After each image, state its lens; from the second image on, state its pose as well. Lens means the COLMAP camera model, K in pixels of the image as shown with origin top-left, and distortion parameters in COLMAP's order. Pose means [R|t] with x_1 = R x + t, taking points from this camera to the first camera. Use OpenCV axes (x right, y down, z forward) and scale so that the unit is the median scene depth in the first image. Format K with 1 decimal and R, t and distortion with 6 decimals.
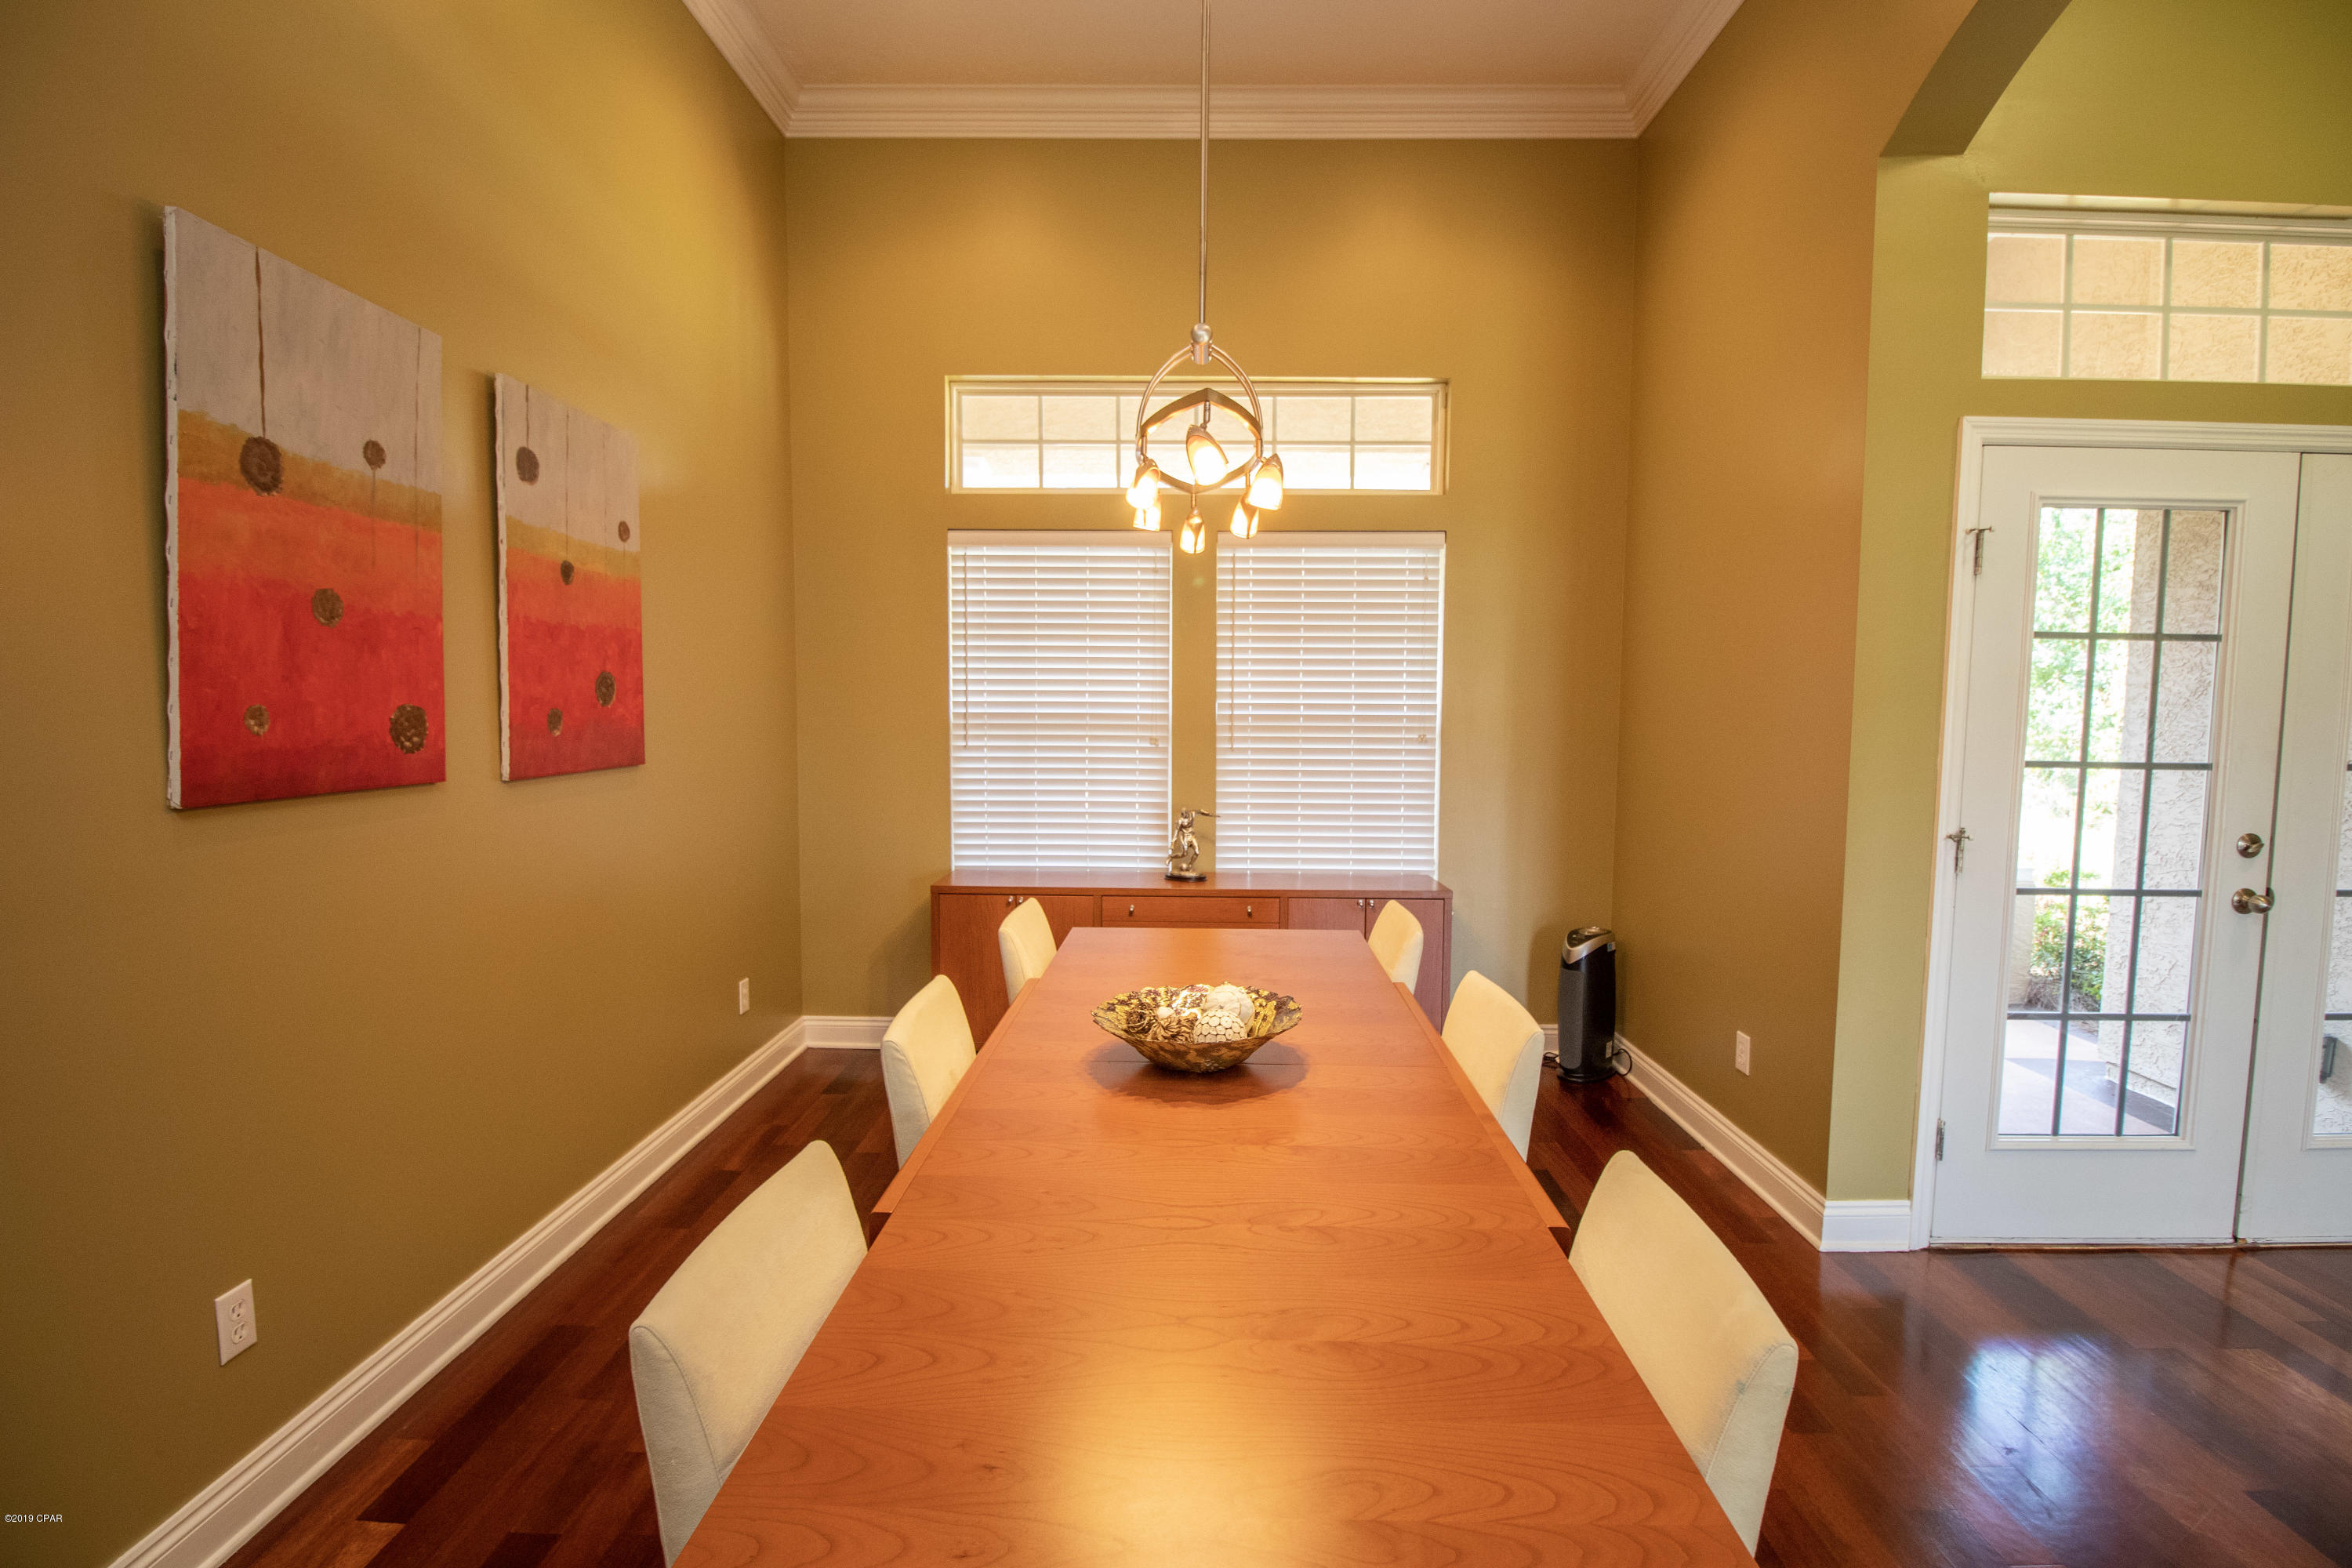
lens RADIAL K [[1087.0, 0, 1183.9], [0, 1087.0, 780.2], [0, 0, 1]] dist [0.000614, -0.013491]
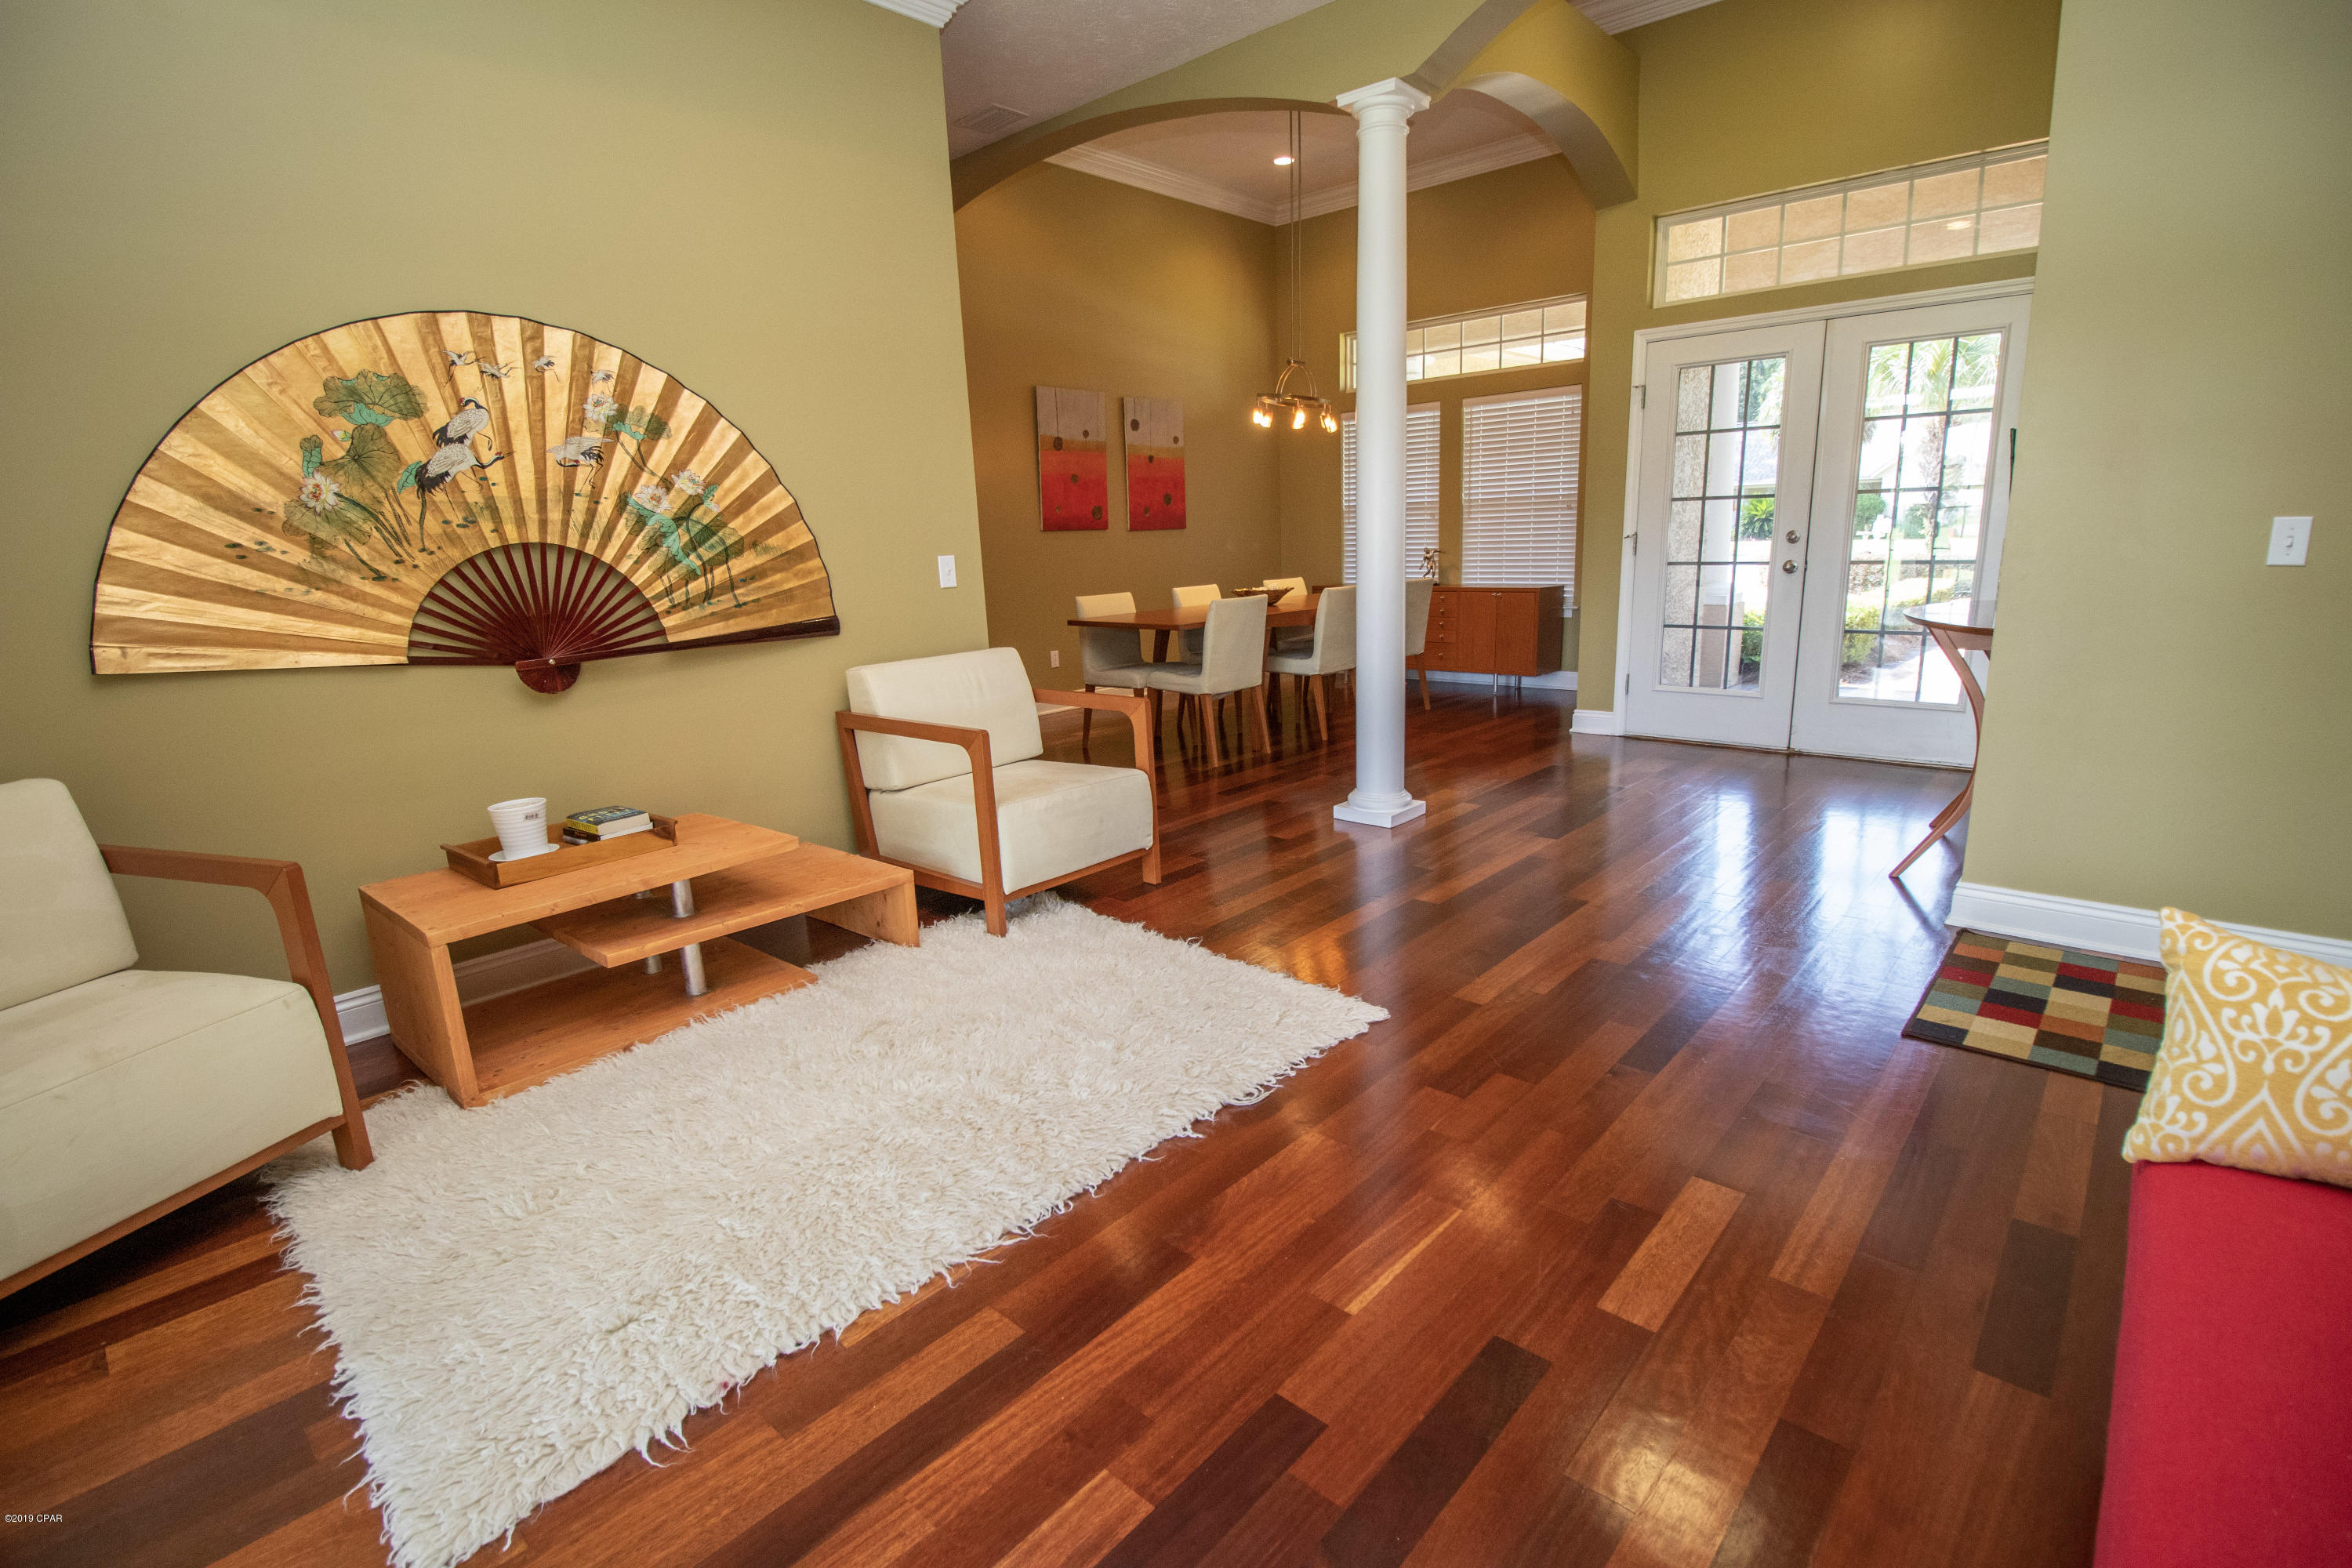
lens RADIAL K [[1087.0, 0, 1183.9], [0, 1087.0, 780.2], [0, 0, 1]] dist [0.000614, -0.013491]
pose [[0.753163, 0.112841, -0.648083, 1.515871], [-0.007857, 0.986651, 0.162660, 0.188343], [0.657787, -0.117418, 0.743996, -1.239875]]
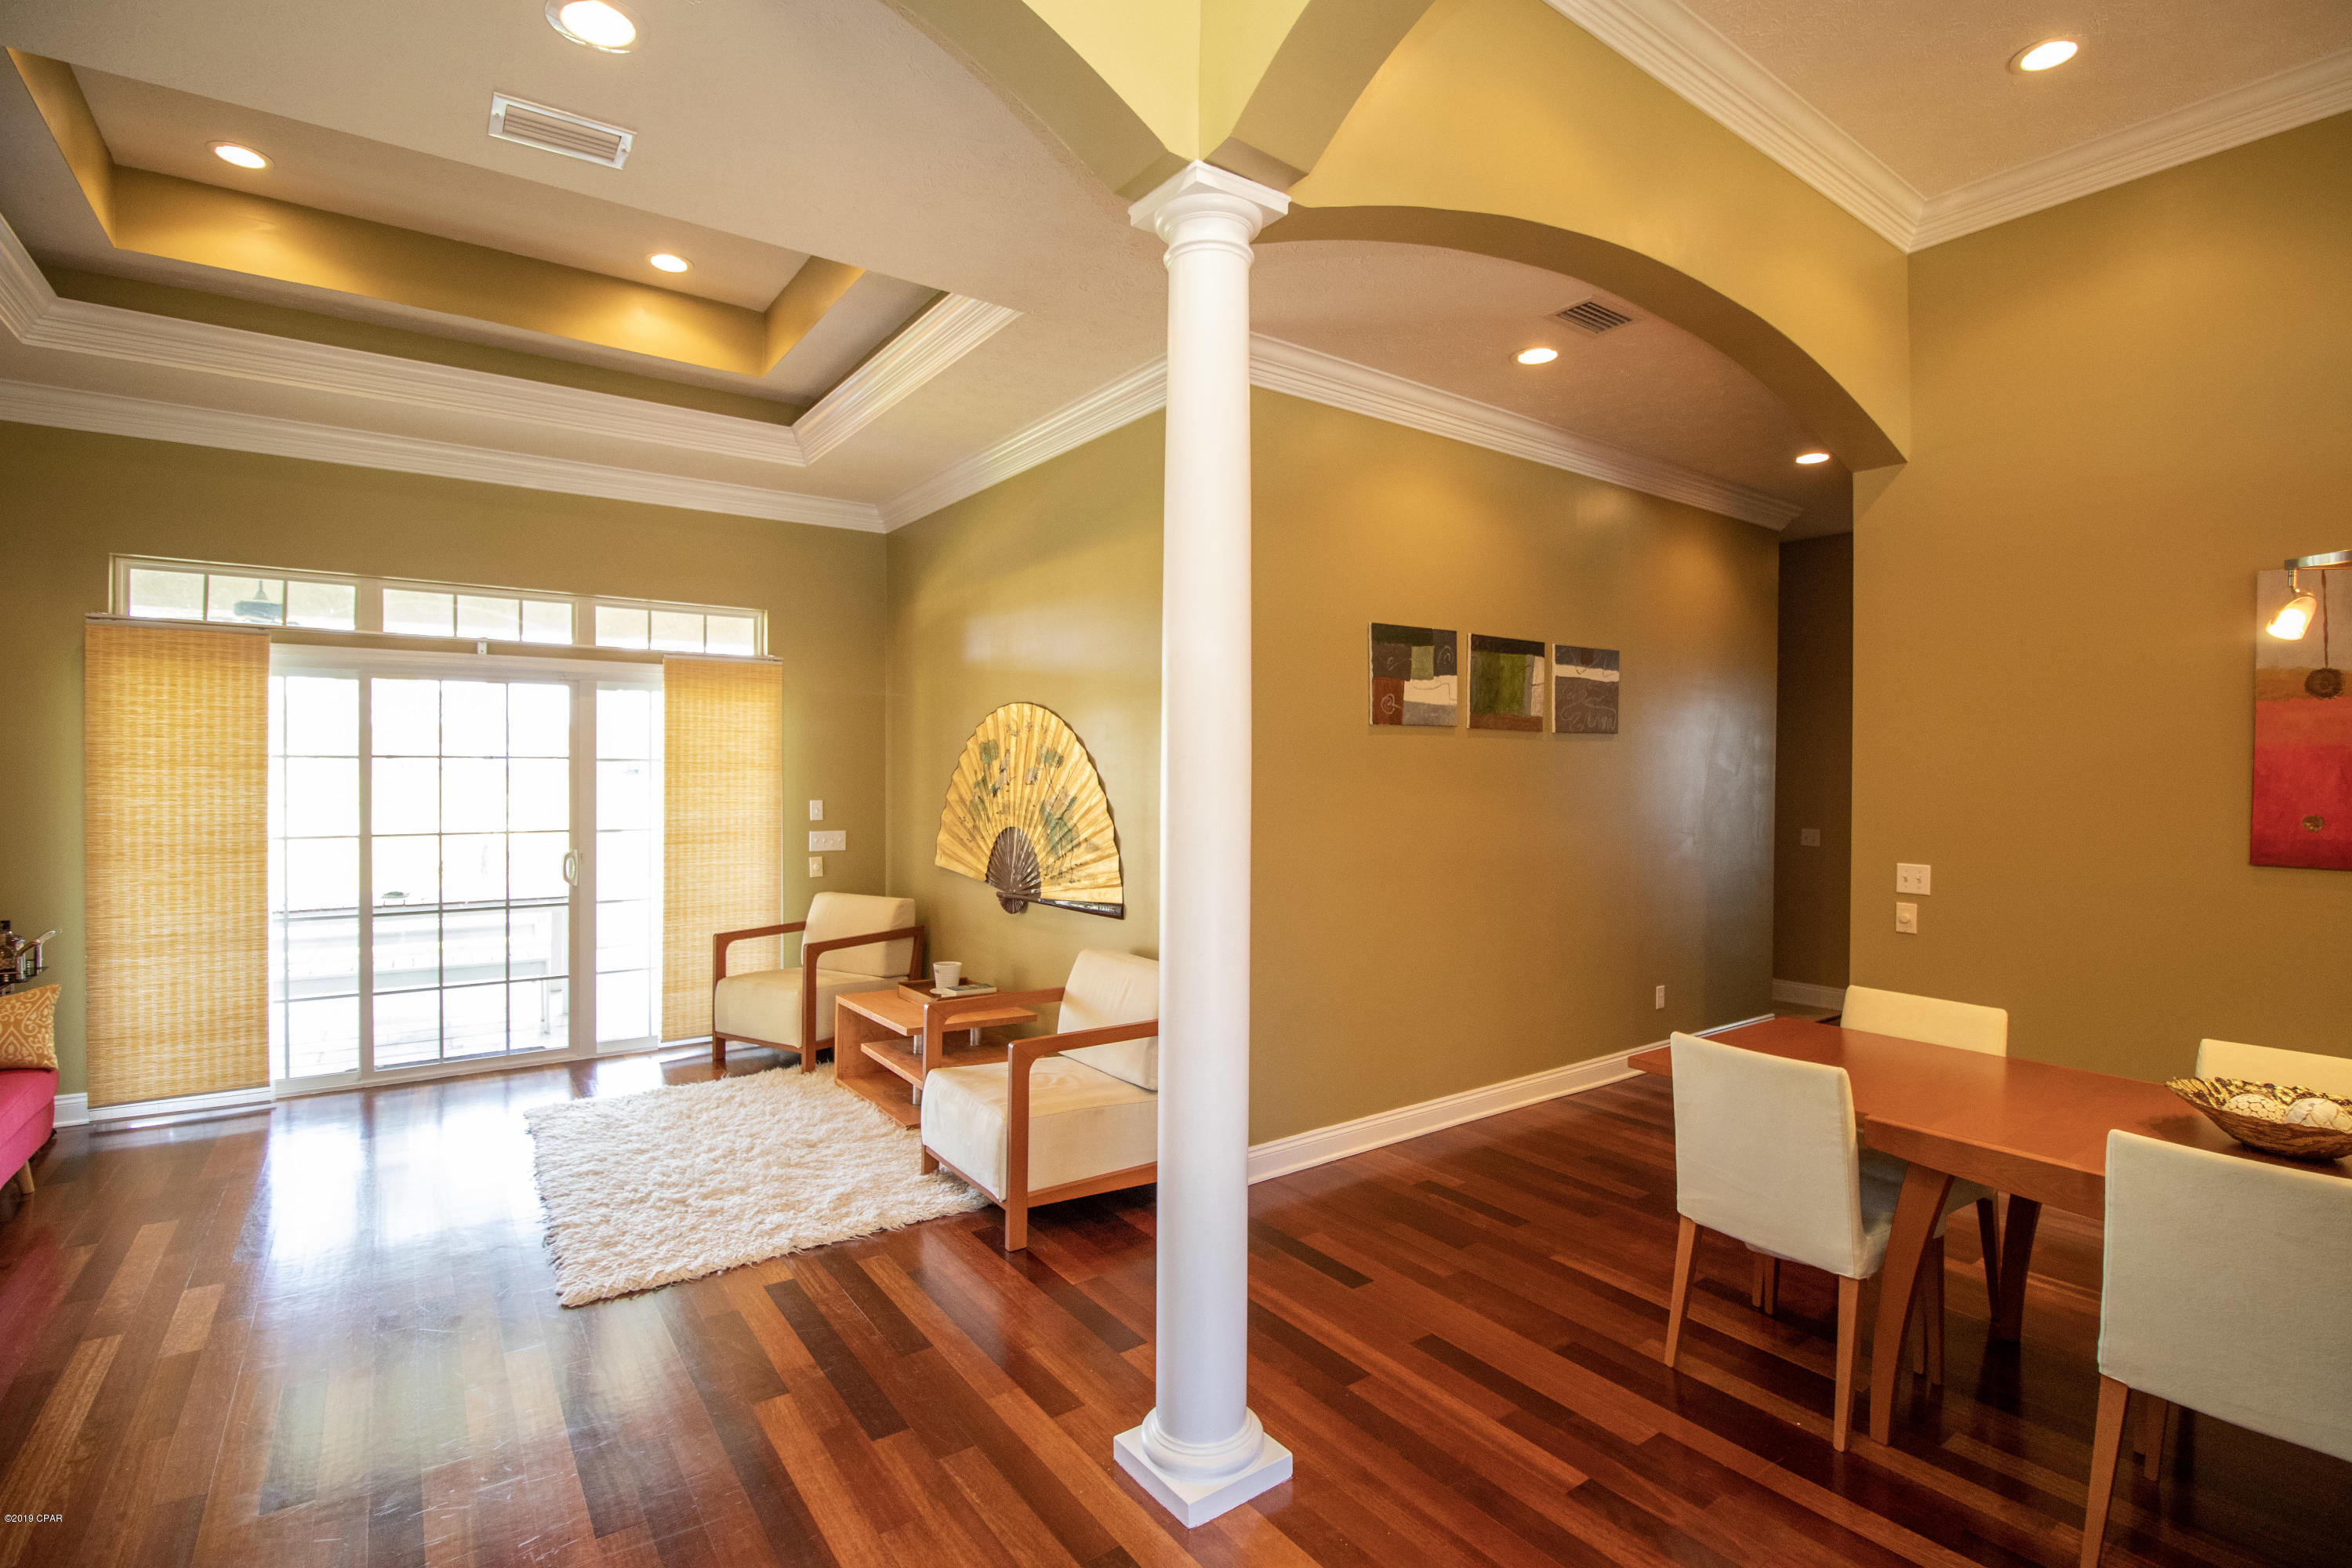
lens RADIAL K [[1082.9, 0, 1182.4], [0, 1082.9, 778.6], [0, 0, 1]] dist [0.002758, -0.015378]
pose [[-0.801339, -0.008656, -0.598147, 1.180684], [-0.058582, 0.996225, 0.064065, -0.091268], [0.595335, 0.086378, -0.798821, 0.877843]]
